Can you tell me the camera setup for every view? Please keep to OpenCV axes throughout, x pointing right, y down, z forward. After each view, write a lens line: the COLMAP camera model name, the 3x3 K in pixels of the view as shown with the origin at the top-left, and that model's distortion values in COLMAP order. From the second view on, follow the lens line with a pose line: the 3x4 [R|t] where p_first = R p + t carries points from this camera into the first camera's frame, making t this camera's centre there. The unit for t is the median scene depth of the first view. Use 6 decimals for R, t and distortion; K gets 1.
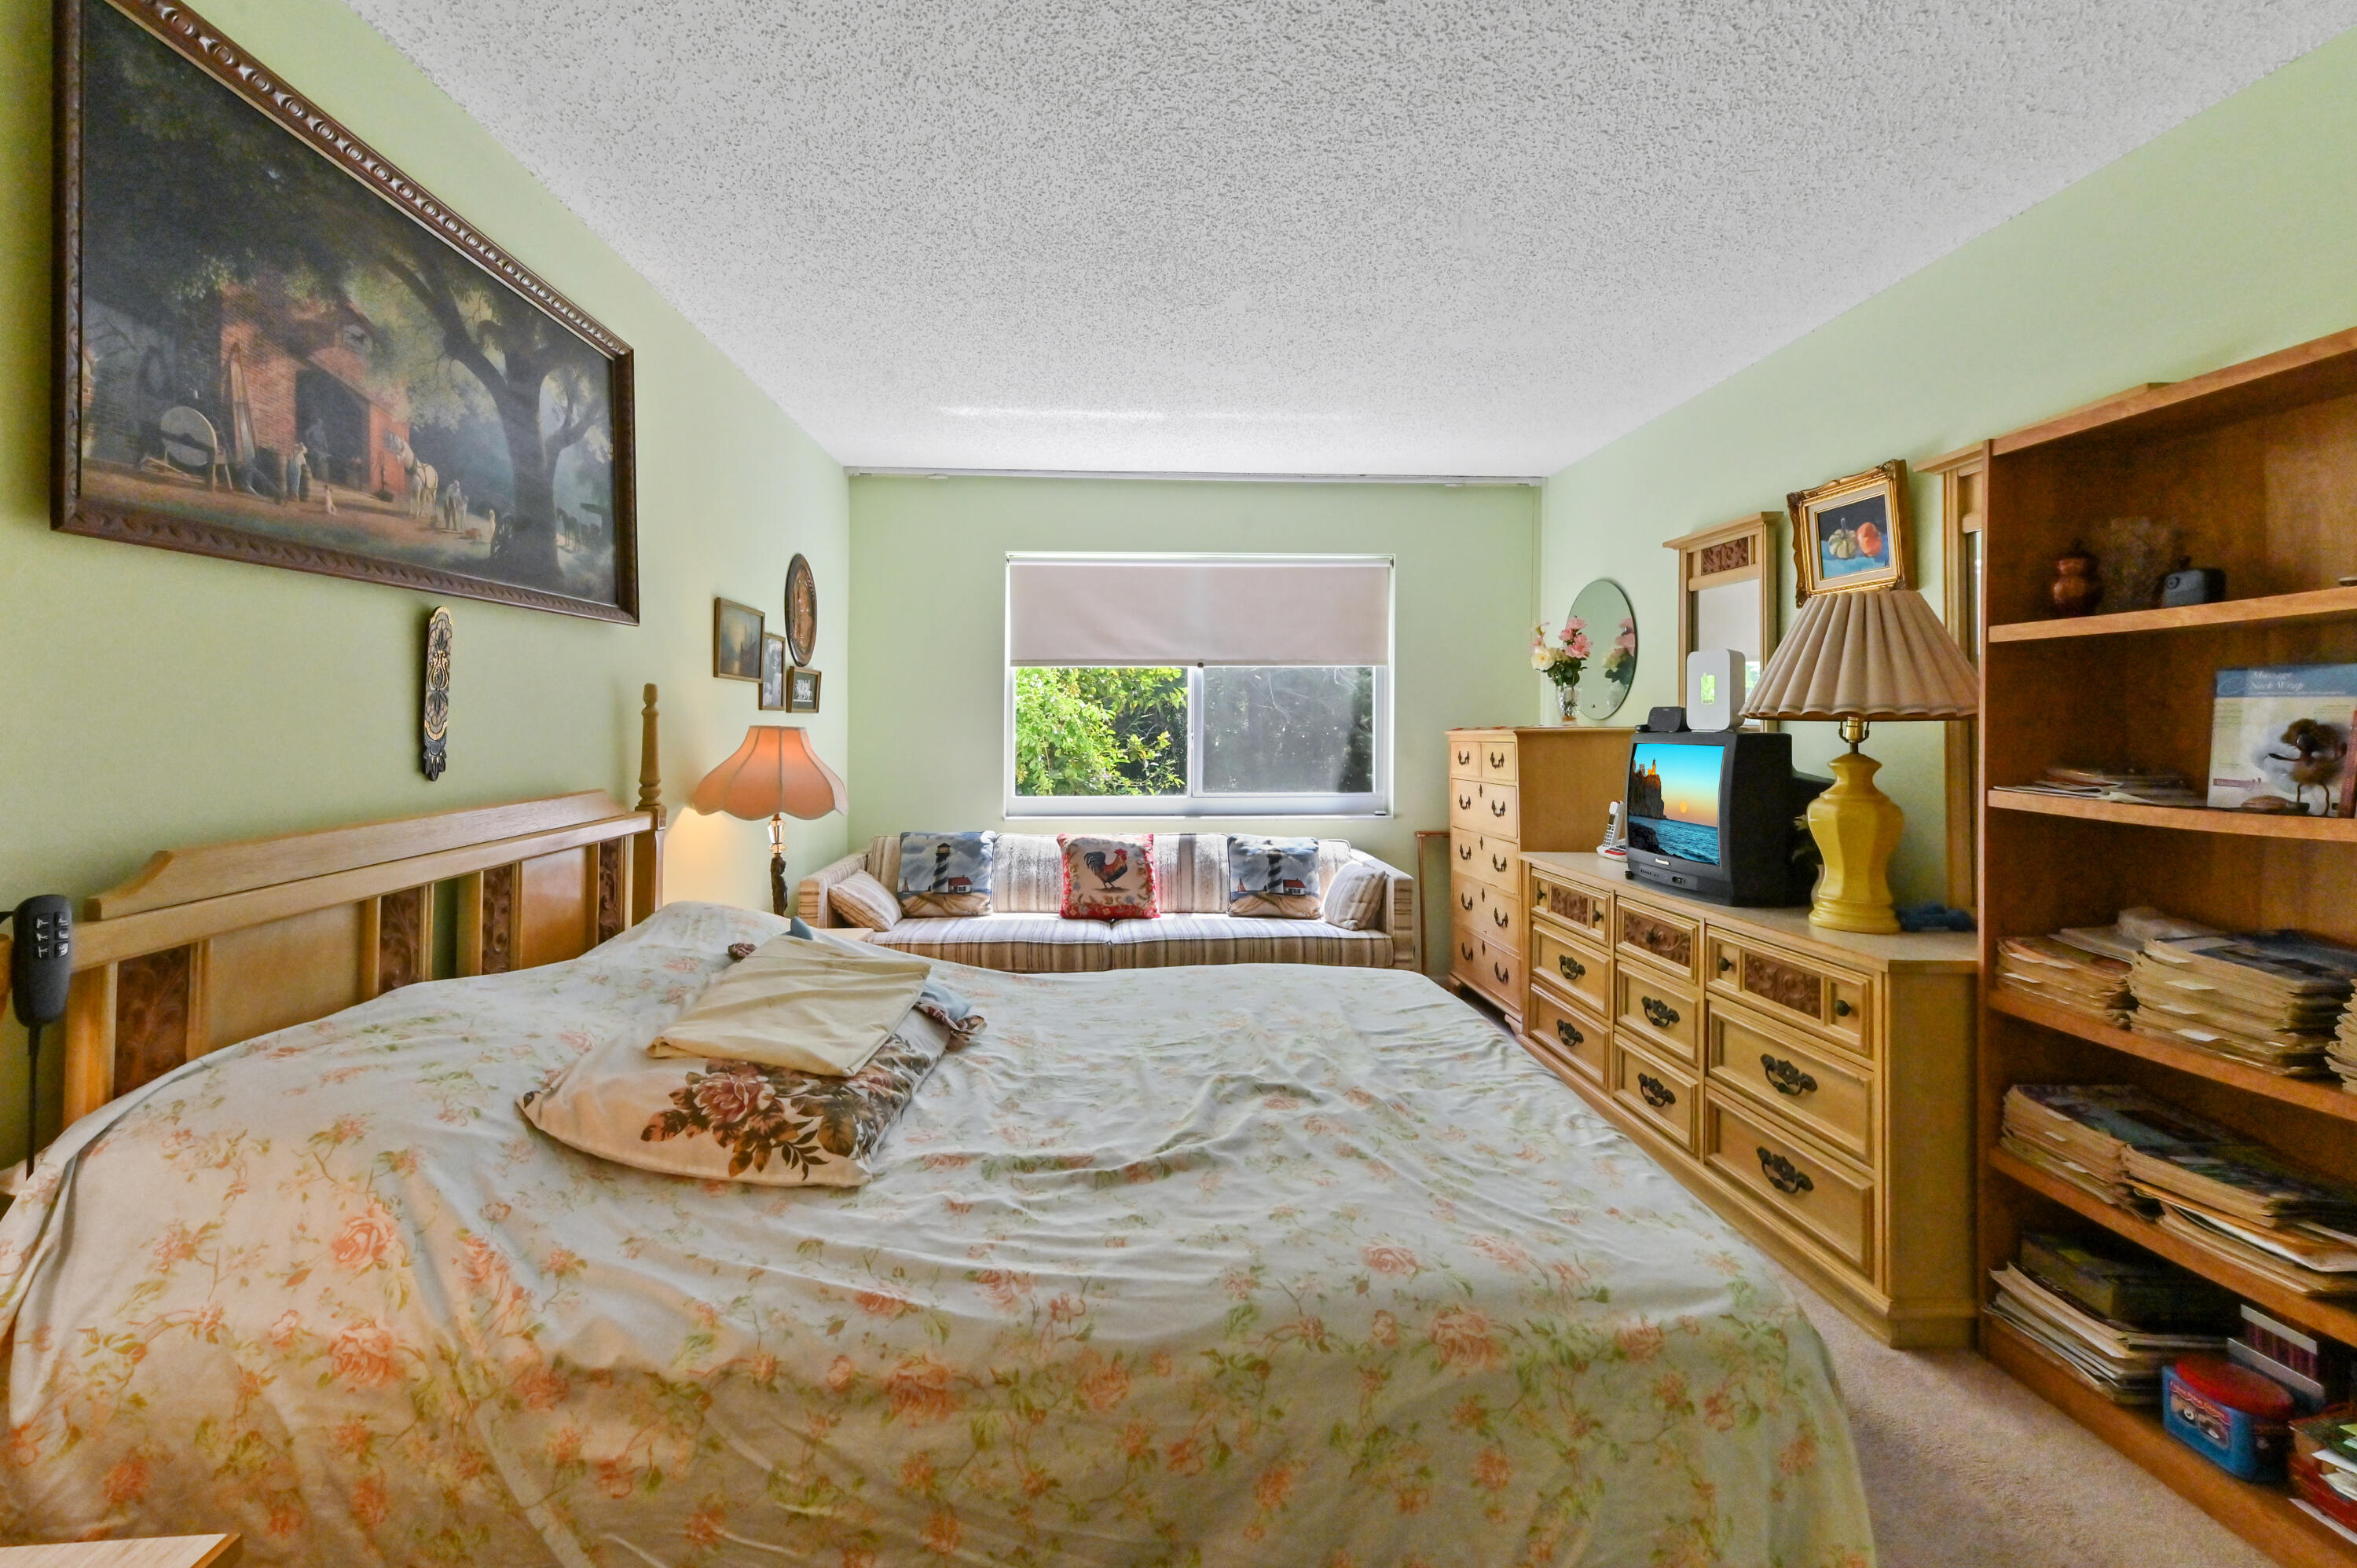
lens RADIAL K [[936.3, 0, 1154.2], [0, 936.3, 714.1], [0, 0, 1]] dist [0.011596, 0.000389]
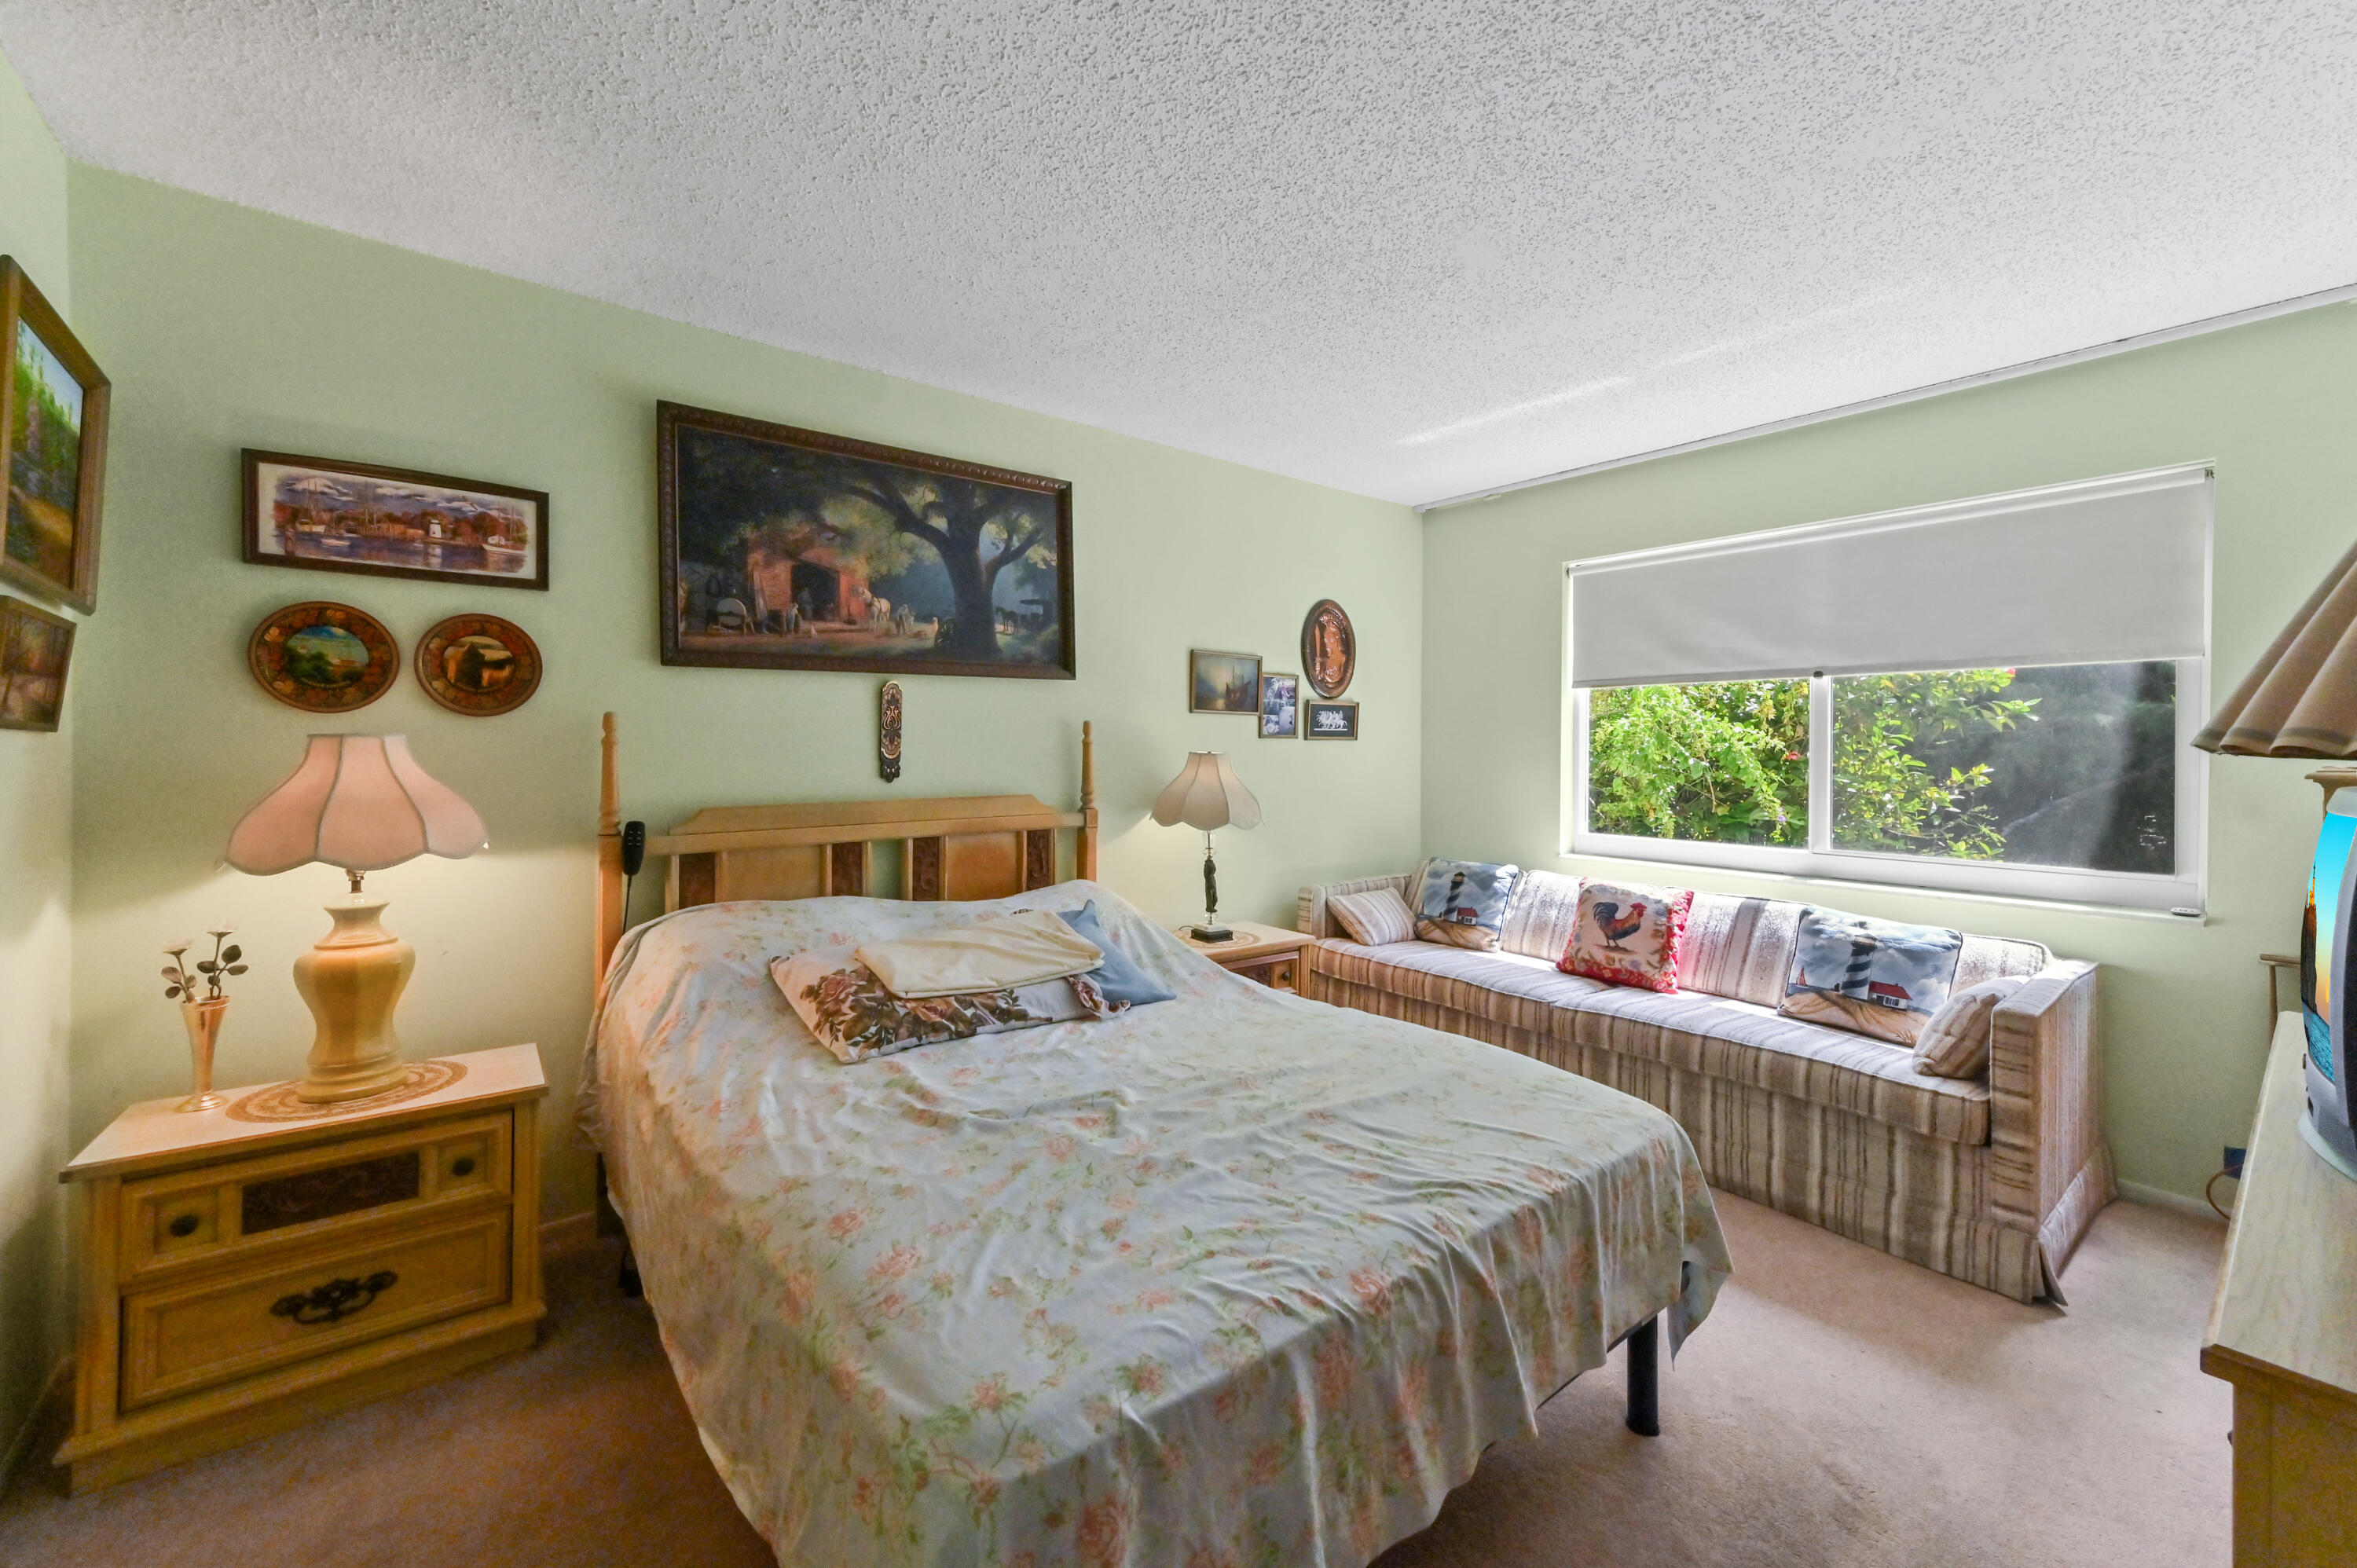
lens RADIAL K [[936.3, 0, 1191.7], [0, 936.3, 742.2], [0, 0, 1]] dist [0.011596, 0.000389]
pose [[0.595436, 0.001615, -0.803401, 0.744735], [0.002352, 0.999990, 0.003753, -0.005921], [0.803399, -0.004124, 0.595426, 0.343357]]
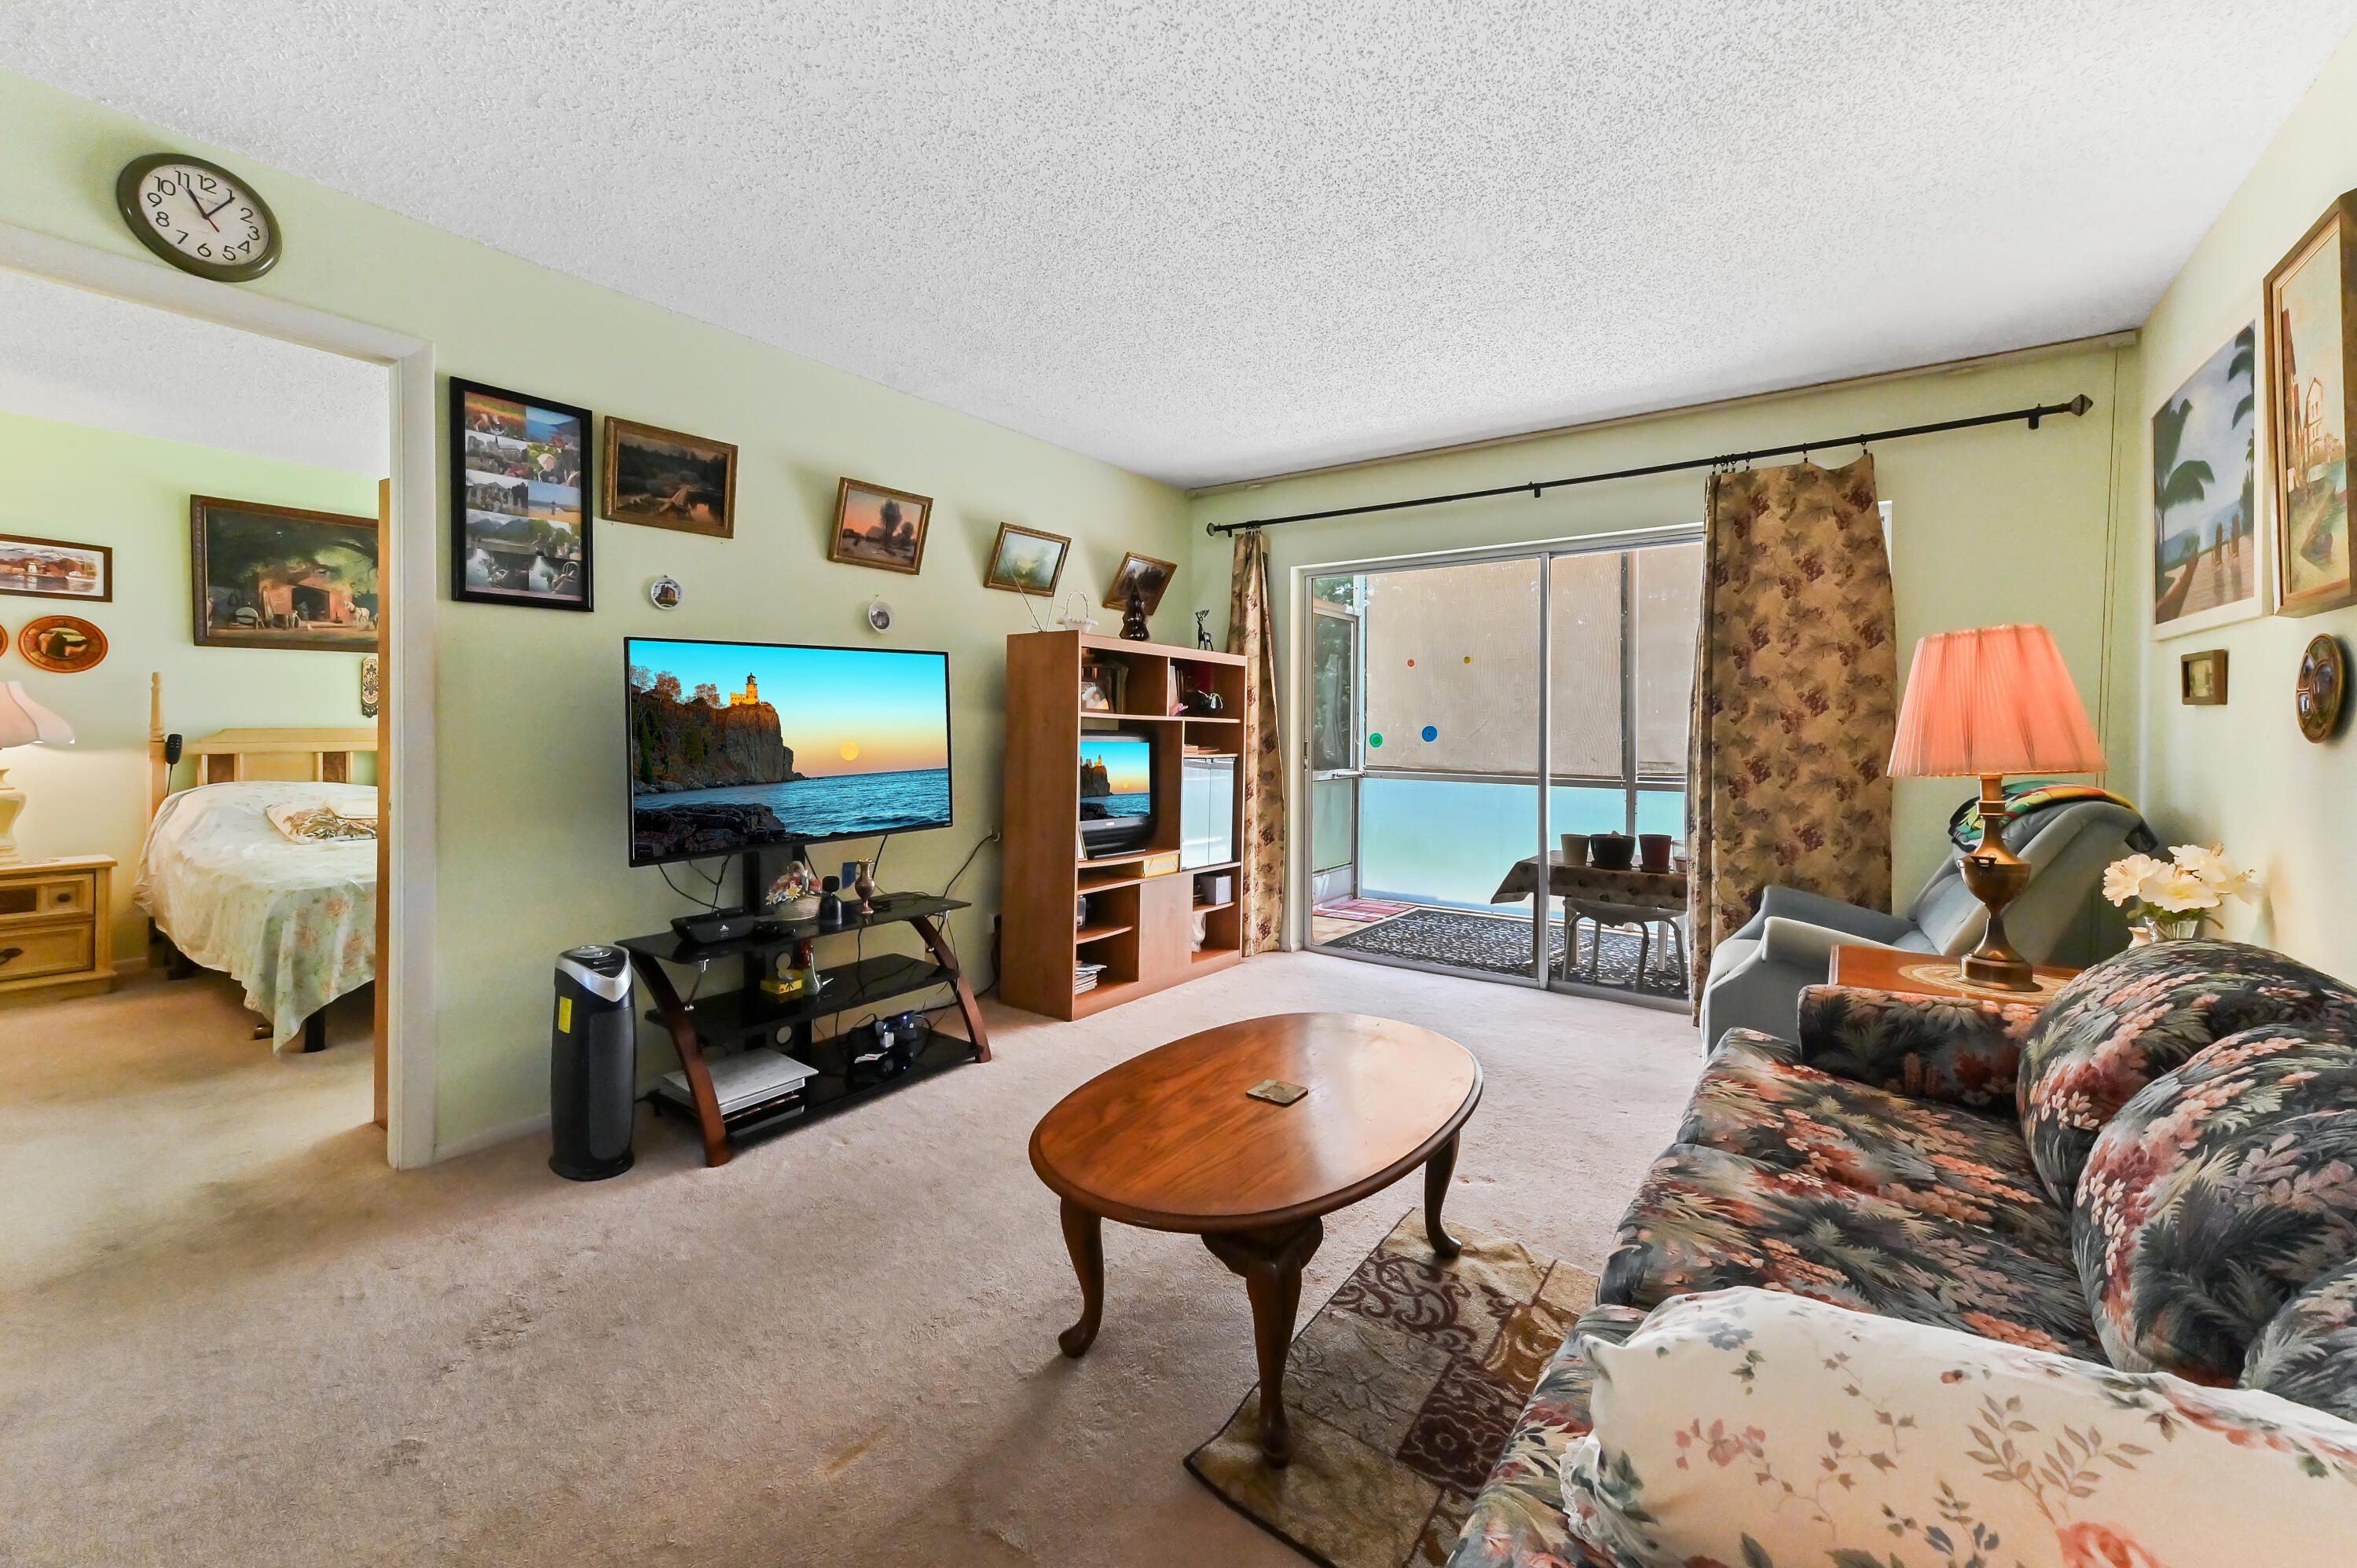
lens RADIAL K [[936.3, 0, 1179.1], [0, 936.3, 727.8], [0, 0, 1]] dist [0.011596, 0.000389]
pose [[0.784763, 0.008032, -0.619744, 2.365961], [-0.001942, 0.999943, 0.010501, 0.053270], [0.619793, -0.007038, 0.784733, 0.218135]]
